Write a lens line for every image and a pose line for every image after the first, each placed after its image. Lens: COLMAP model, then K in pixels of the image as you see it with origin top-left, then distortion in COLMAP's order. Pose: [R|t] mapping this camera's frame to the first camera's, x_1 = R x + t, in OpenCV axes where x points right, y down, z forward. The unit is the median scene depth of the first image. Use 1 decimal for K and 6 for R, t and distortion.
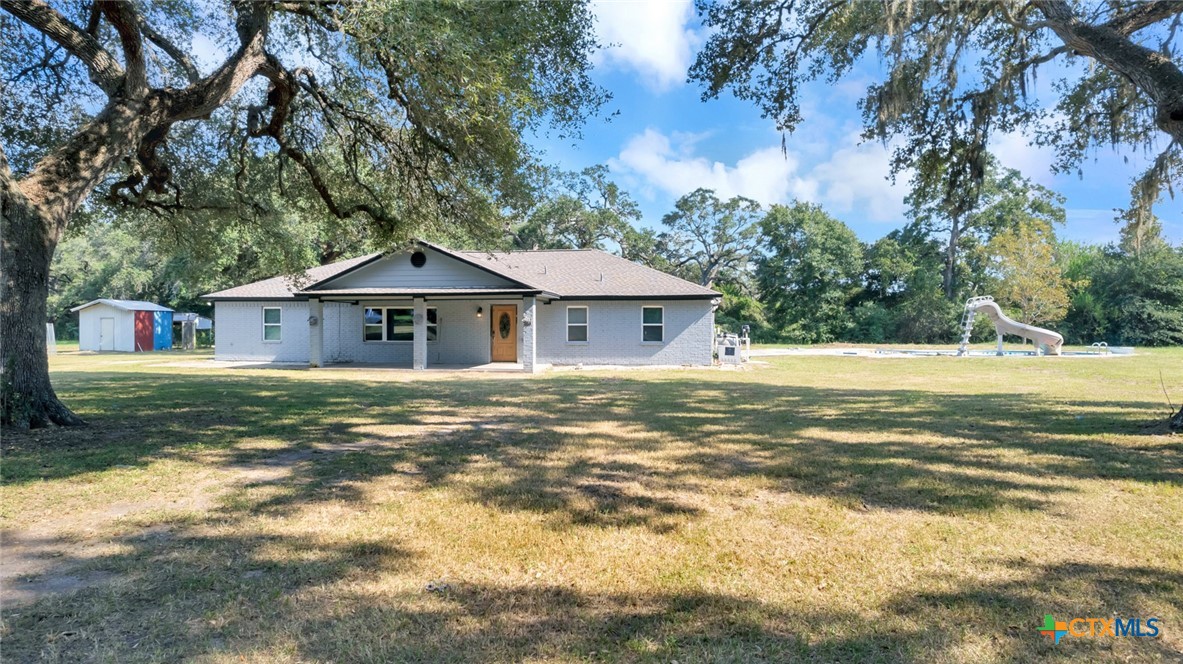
lens RADIAL K [[835.9, 0, 591.5], [0, 835.9, 332.0], [0, 0, 1]] dist [-0.005365, -0.001020]
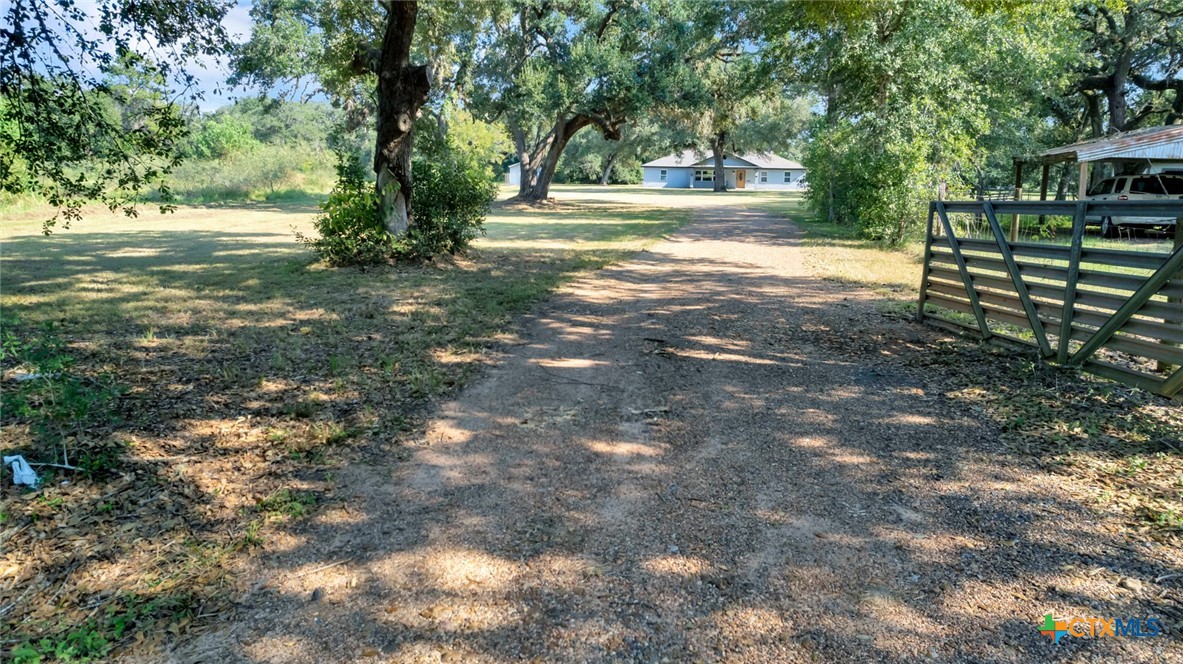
lens RADIAL K [[786.6, 0, 591.5], [0, 786.6, 332.0], [0, 0, 1]] dist [-0.043141, 0.000831]
pose [[0.999698, 0.015668, -0.018924, -0.283482], [-0.011755, 0.981414, 0.191540, 0.003824], [0.021574, -0.191260, 0.981302, -0.978274]]
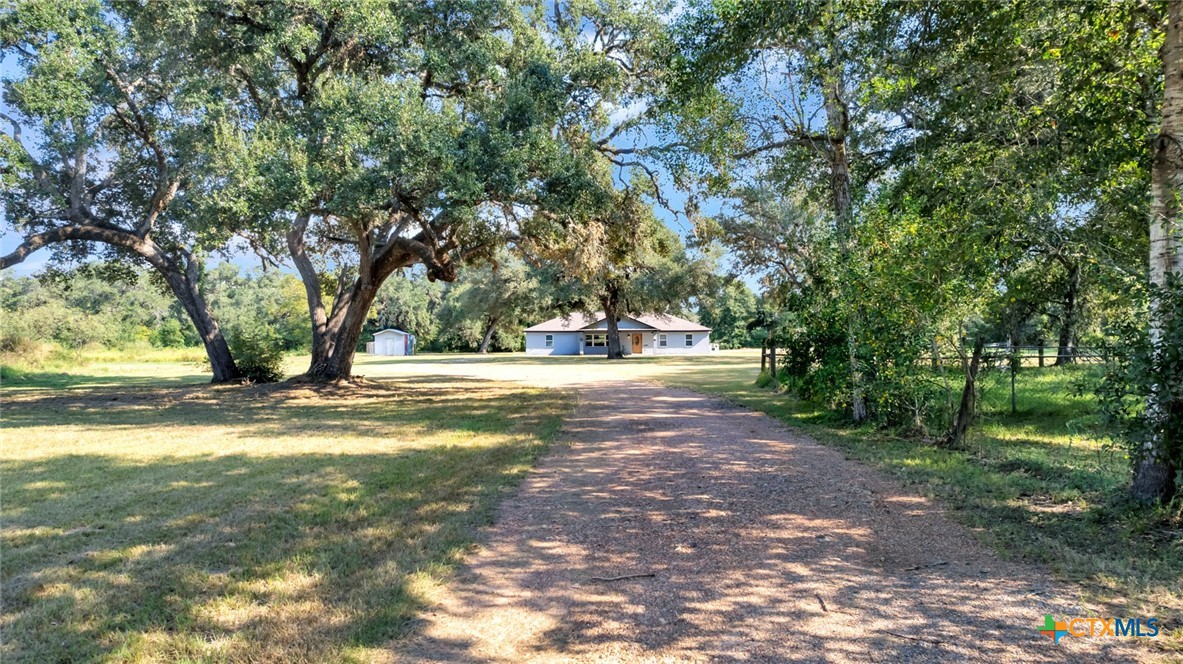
lens RADIAL K [[786.6, 0, 591.5], [0, 786.6, 332.0], [0, 0, 1]] dist [-0.043141, 0.000831]
pose [[0.993645, -0.004288, 0.112480, -0.257379], [0.006374, 0.999814, -0.018194, 0.004864], [-0.112381, 0.018795, 0.993487, -0.762781]]
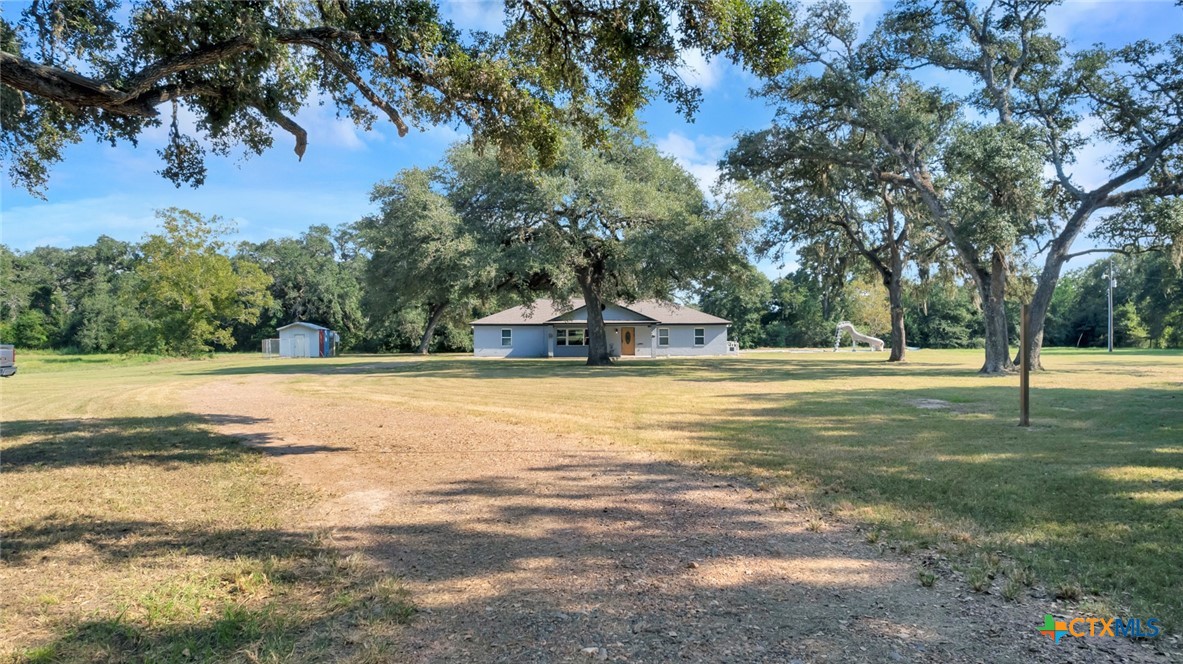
lens RADIAL K [[835.9, 0, 591.5], [0, 835.9, 332.0], [0, 0, 1]] dist [-0.005365, -0.001020]
pose [[0.990336, -0.004232, 0.138623, -0.220289], [0.006313, 0.999874, -0.014574, 0.003806], [-0.138543, 0.015308, 0.990238, -0.480107]]
